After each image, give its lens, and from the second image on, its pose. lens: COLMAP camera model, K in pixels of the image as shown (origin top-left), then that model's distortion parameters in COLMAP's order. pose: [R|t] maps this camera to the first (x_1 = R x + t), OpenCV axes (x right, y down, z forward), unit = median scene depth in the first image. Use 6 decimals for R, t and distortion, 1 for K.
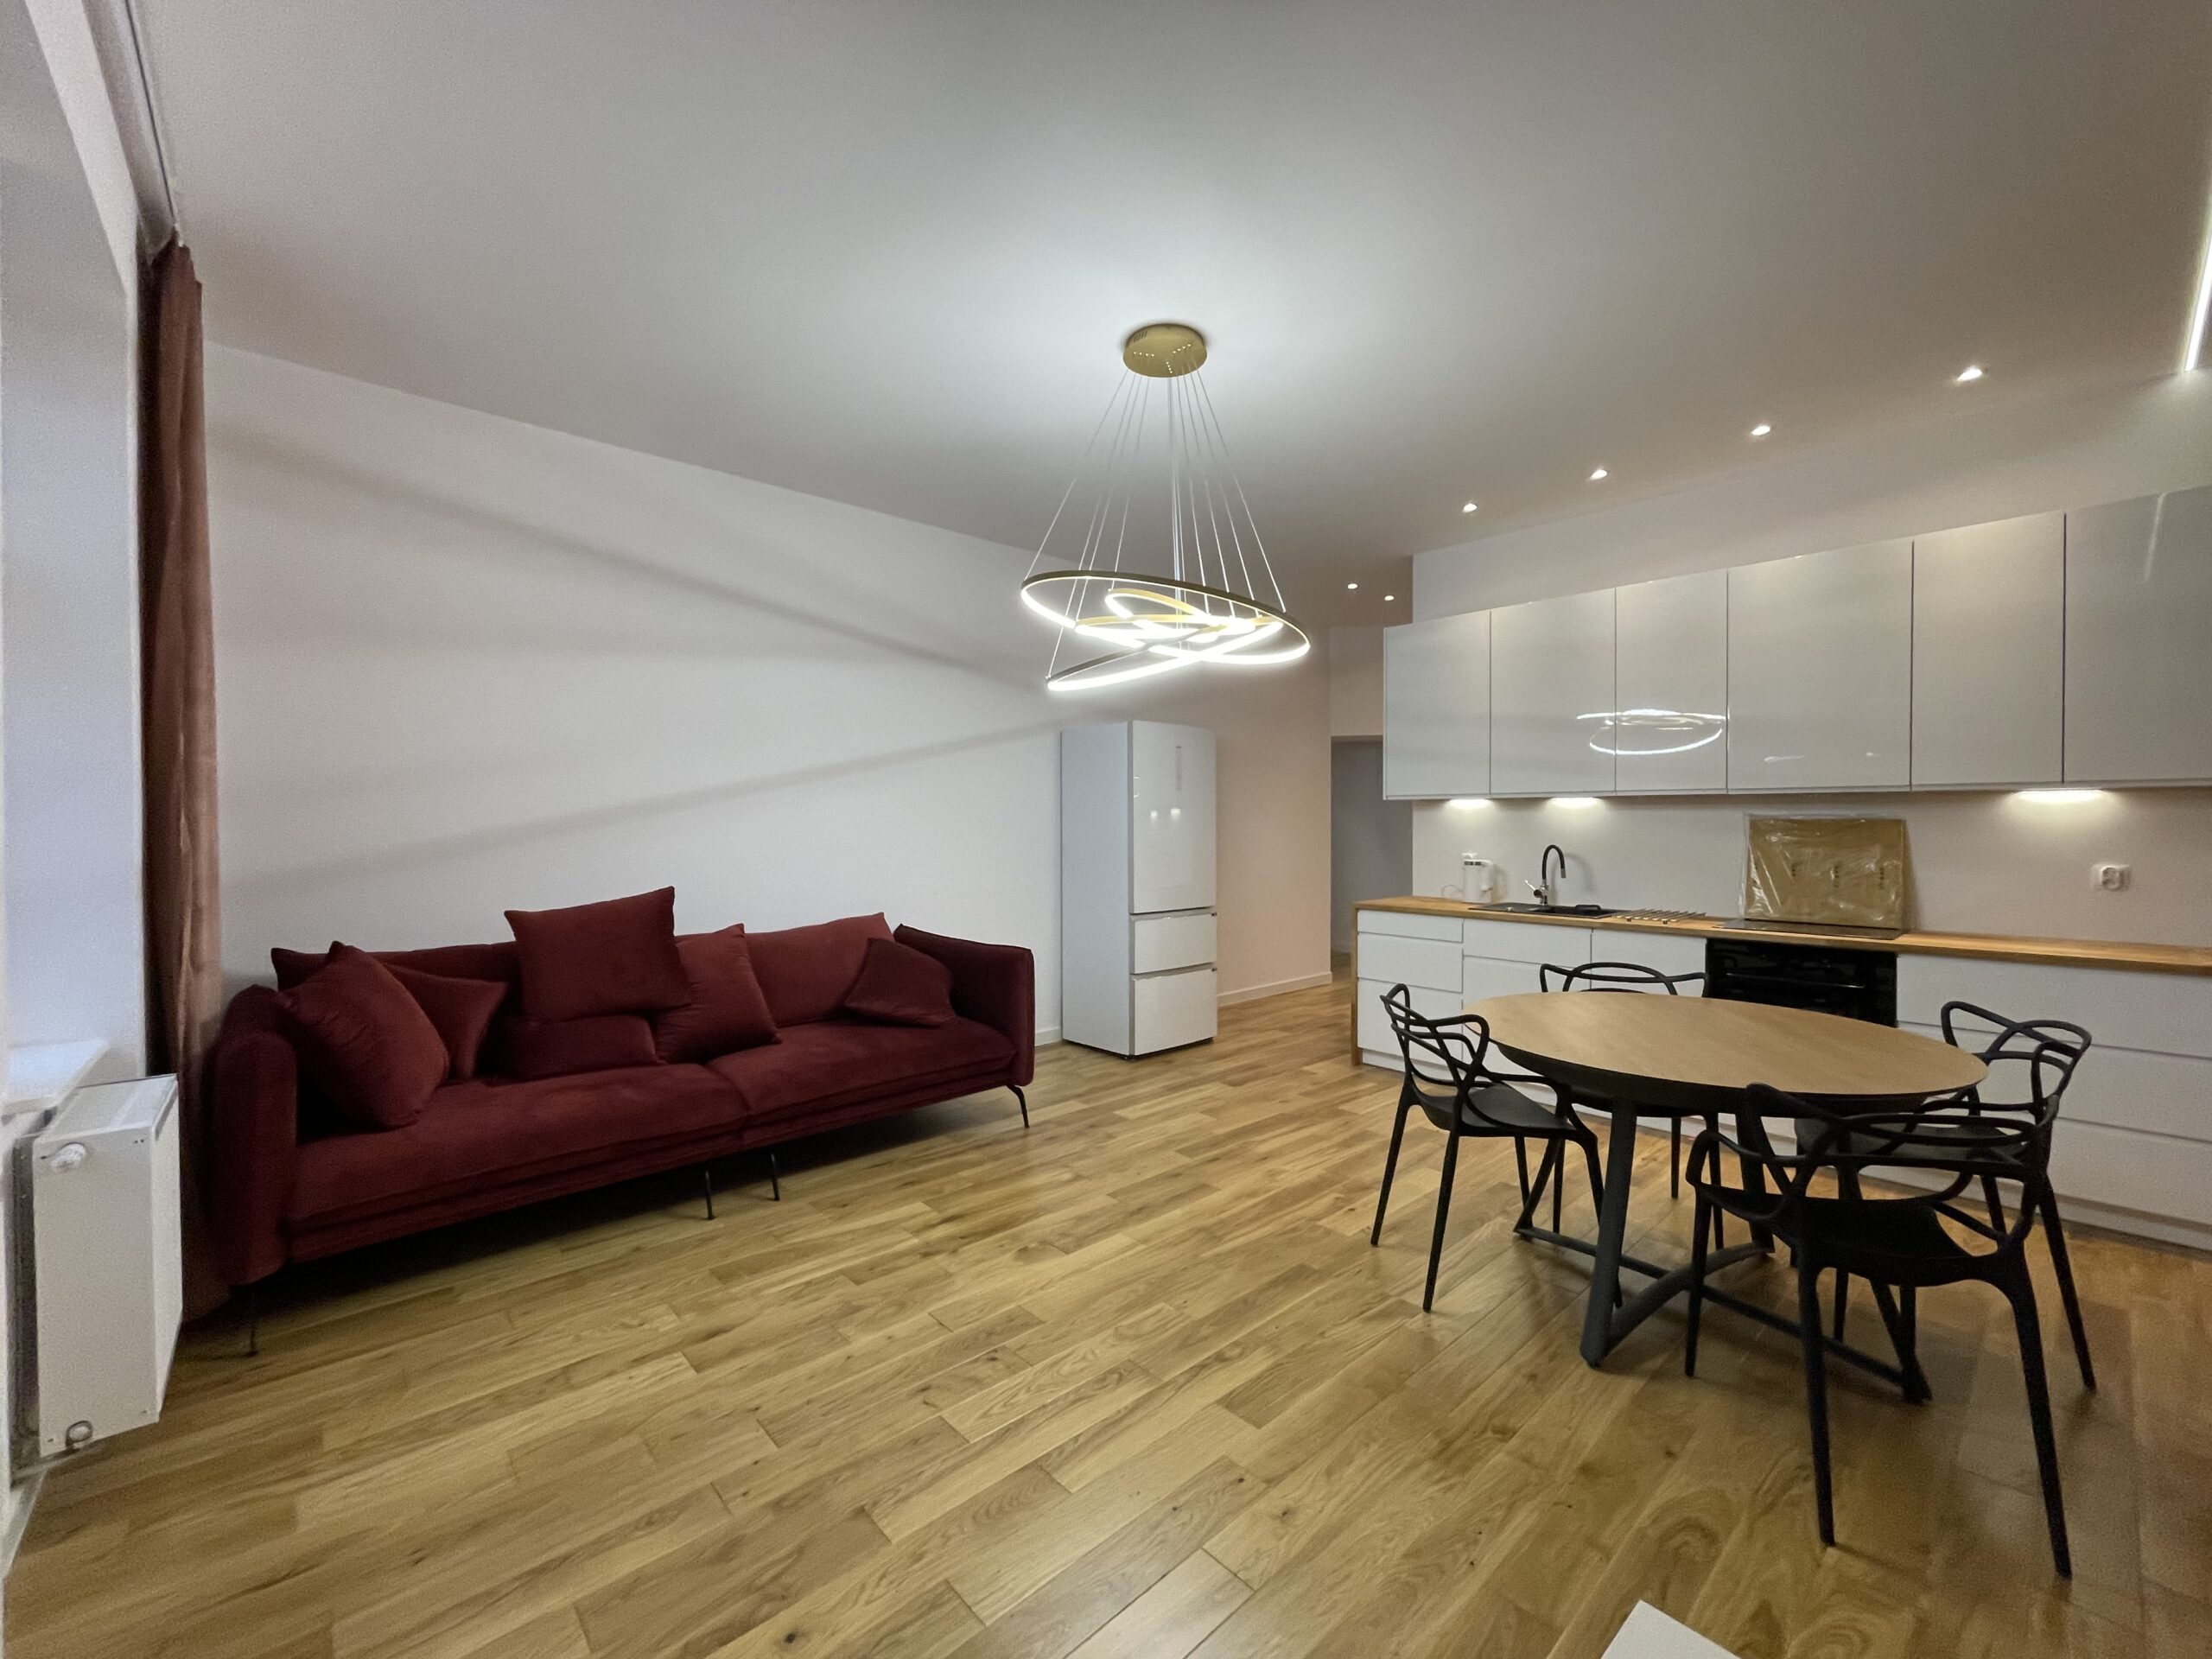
lens RADIAL K [[896.2, 0, 1109.7], [0, 896.2, 829.0], [0, 0, 1]] dist [-0.002783, -0.000861]
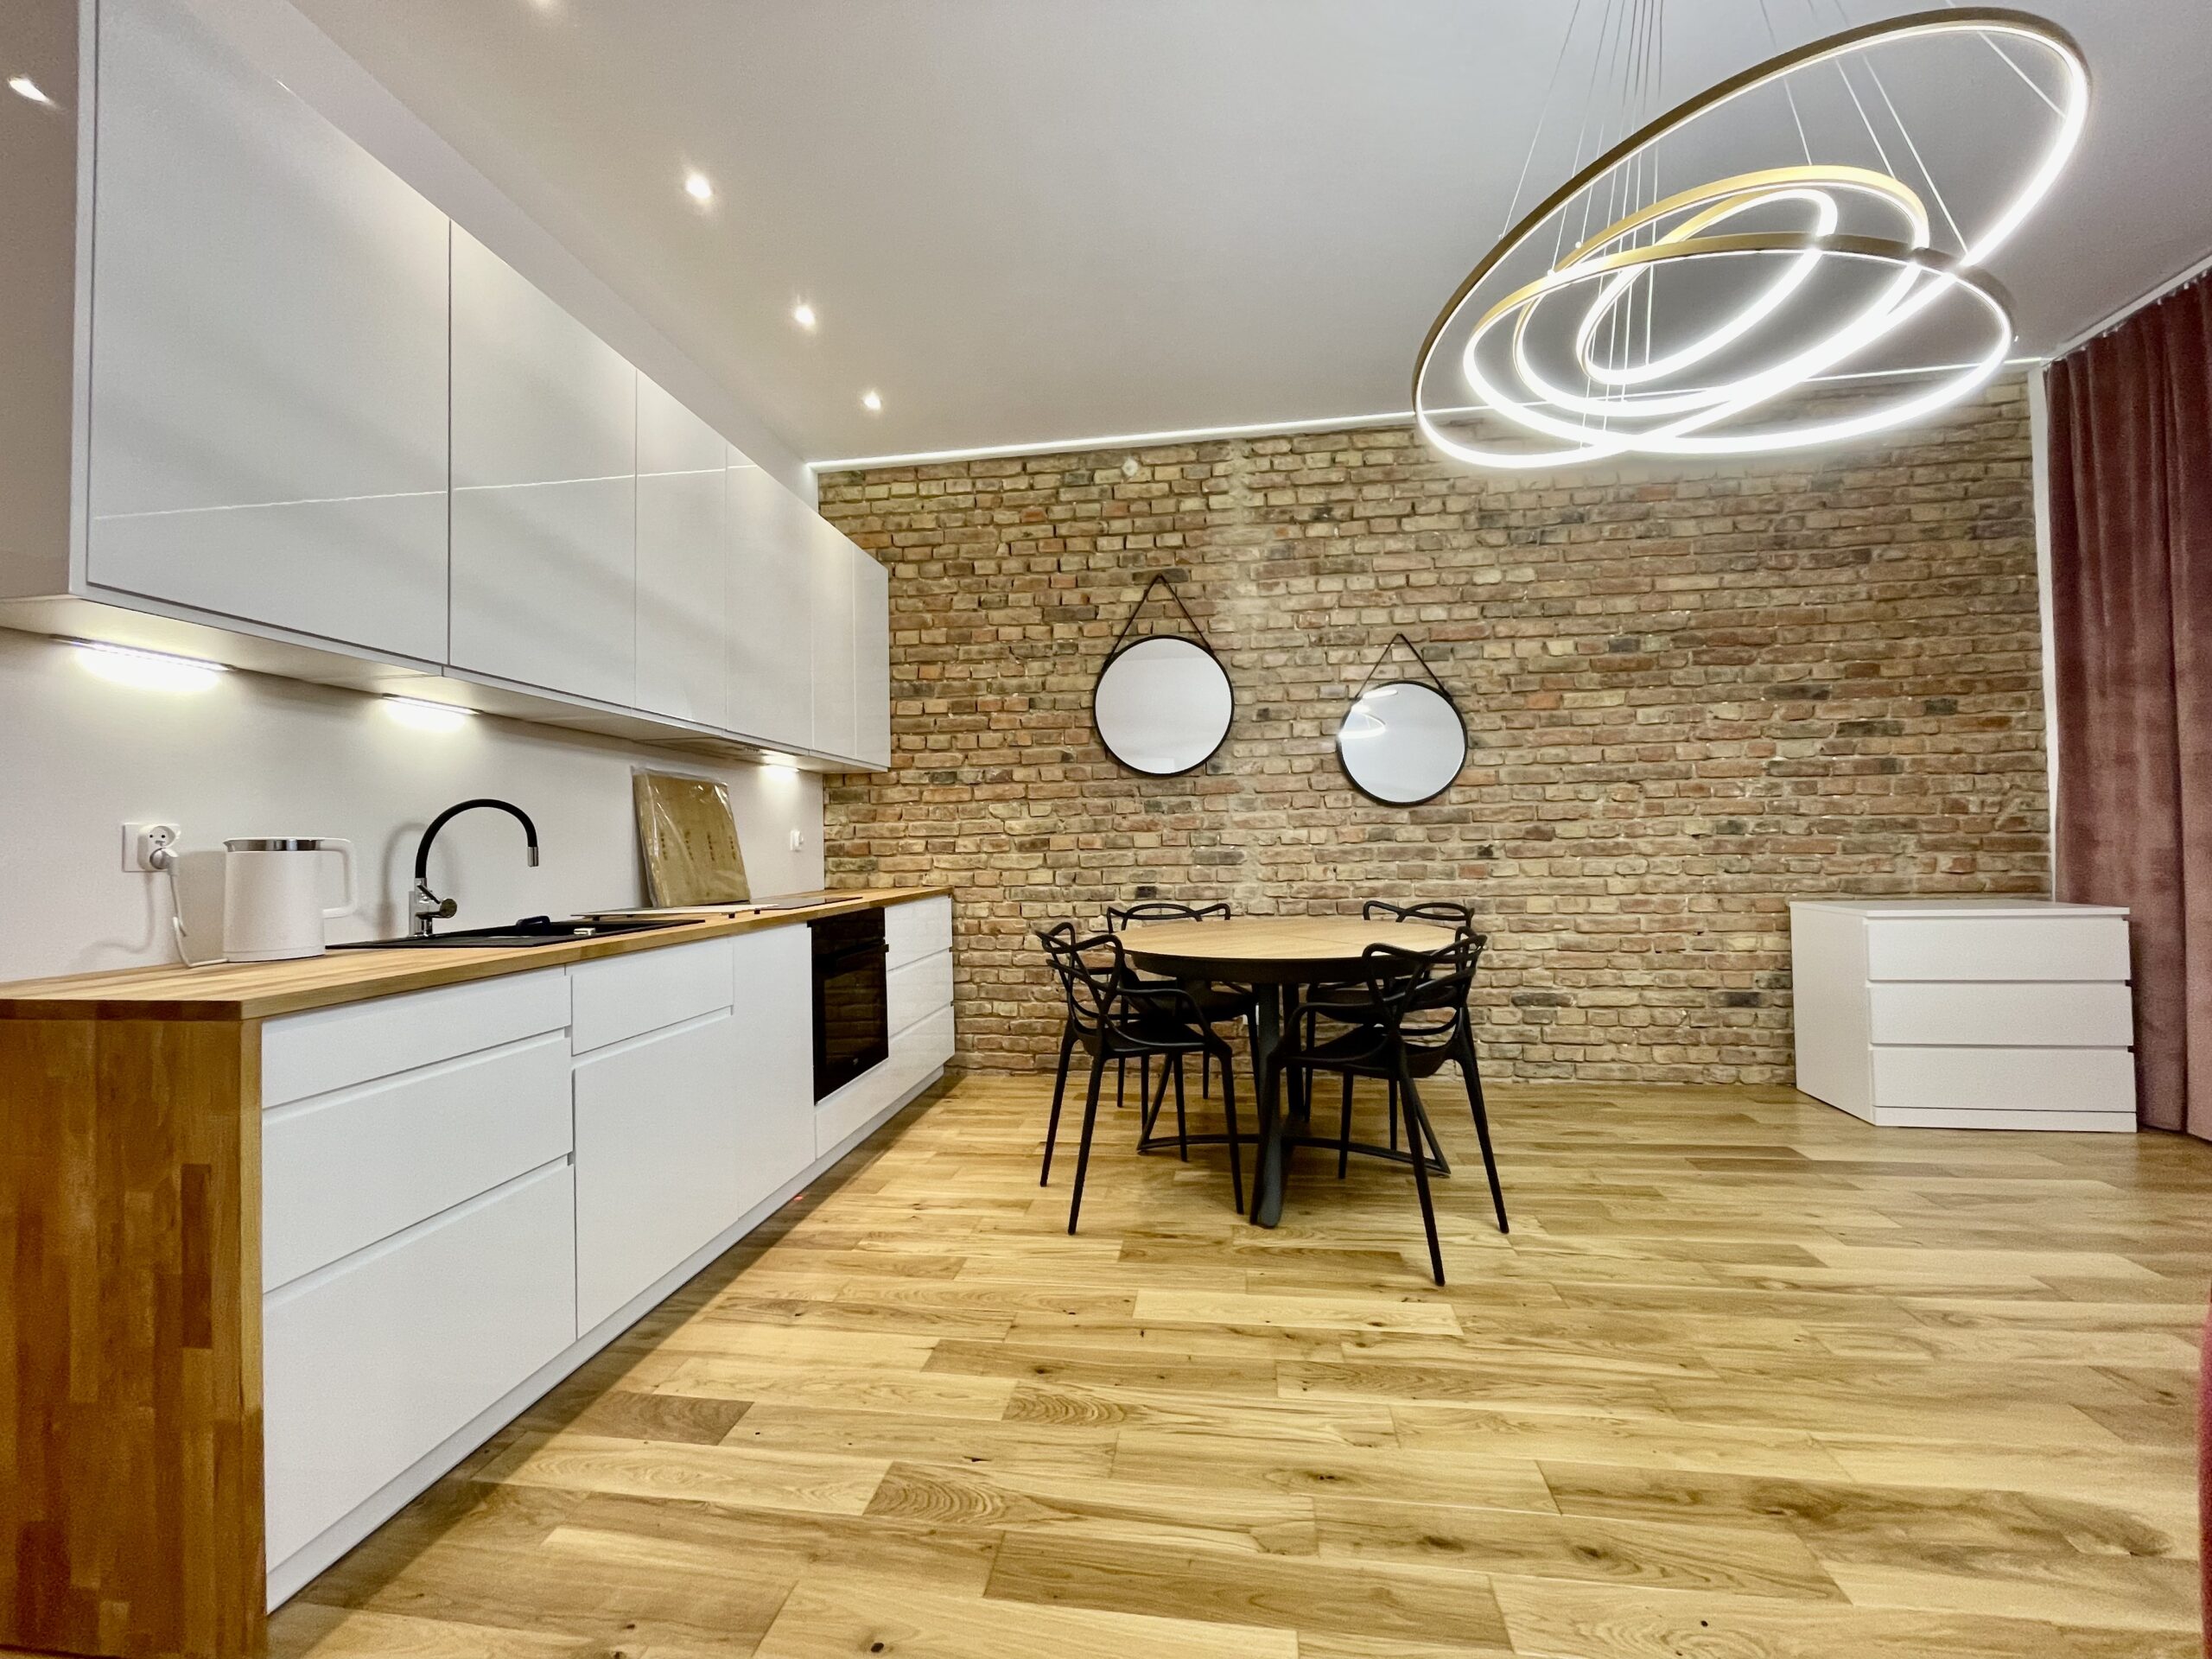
lens RADIAL K [[896.2, 0, 1106.7], [0, 896.2, 830.0], [0, 0, 1]] dist [-0.002783, -0.000861]
pose [[-0.635642, 0.026463, 0.771531, -0.107373], [0.027551, 0.999553, -0.011586, 0.069268], [-0.771492, 0.013892, -0.636087, 1.498147]]
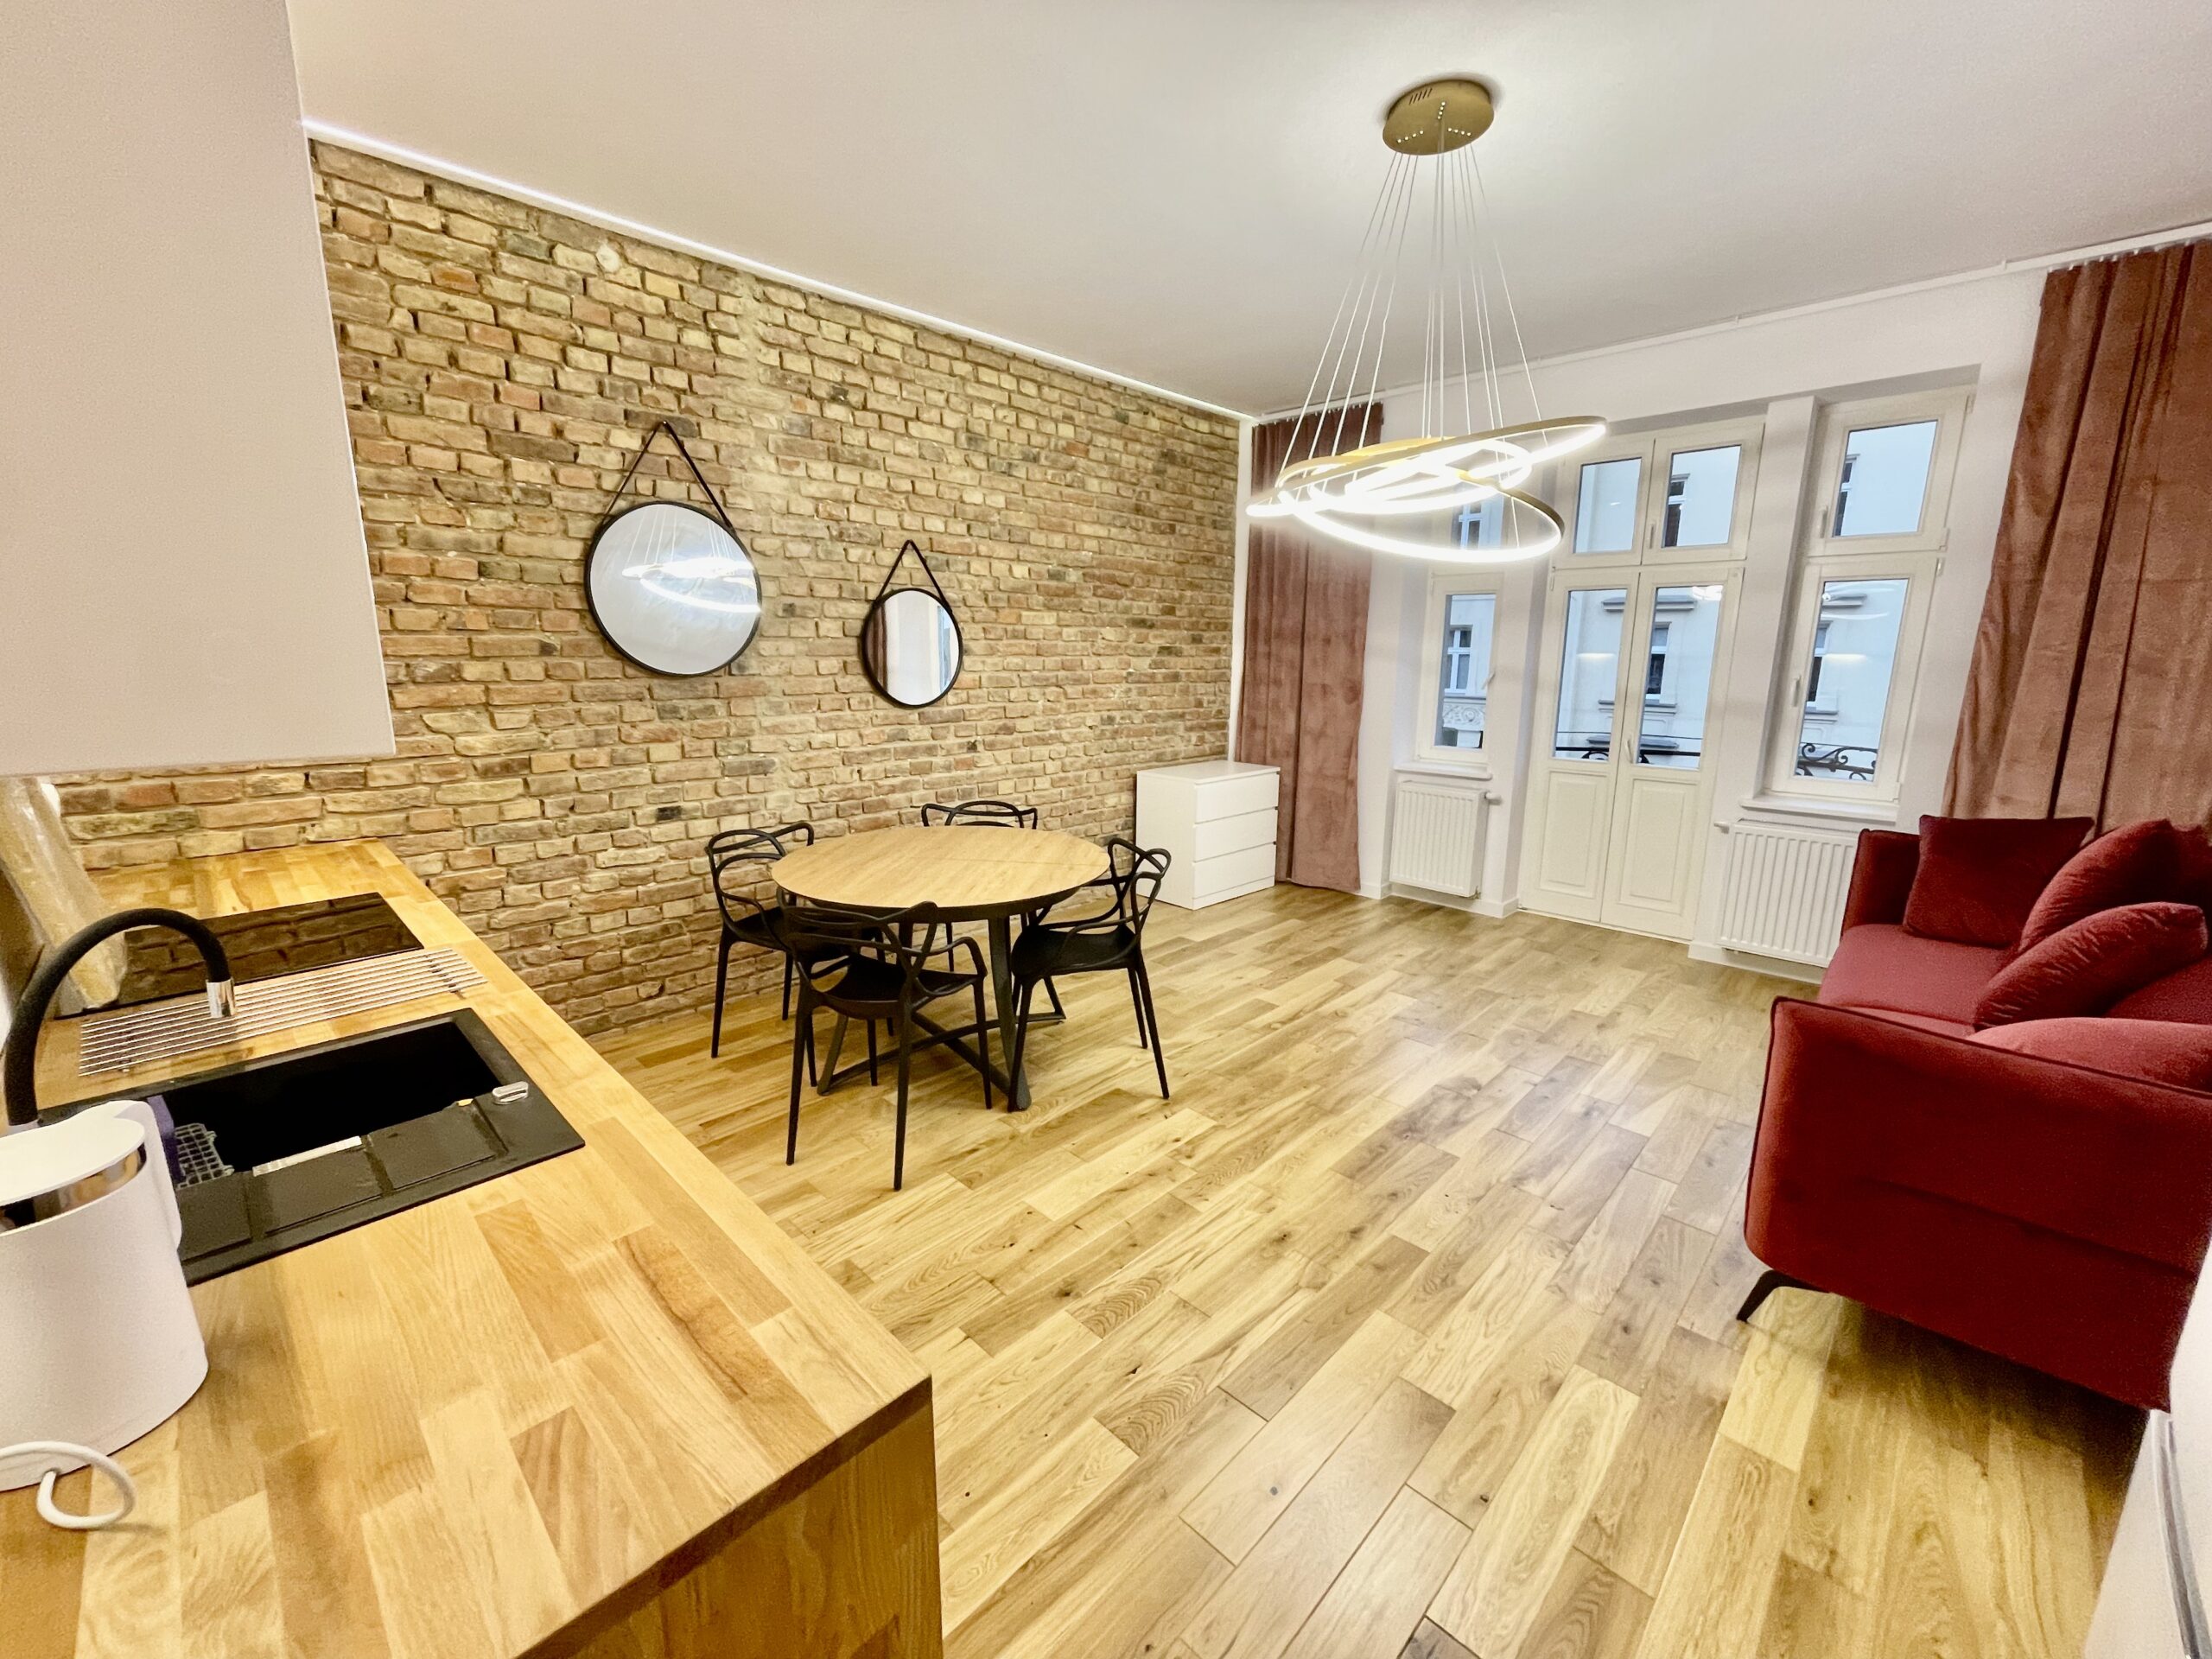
lens RADIAL K [[896.2, 0, 1113.5], [0, 896.2, 827.9], [0, 0, 1]] dist [-0.002783, -0.000861]
pose [[-0.997889, 0.004763, -0.064771, 0.377611], [-0.008647, 0.978685, 0.205184, -0.067886], [0.064368, 0.205311, -0.976578, 1.751370]]
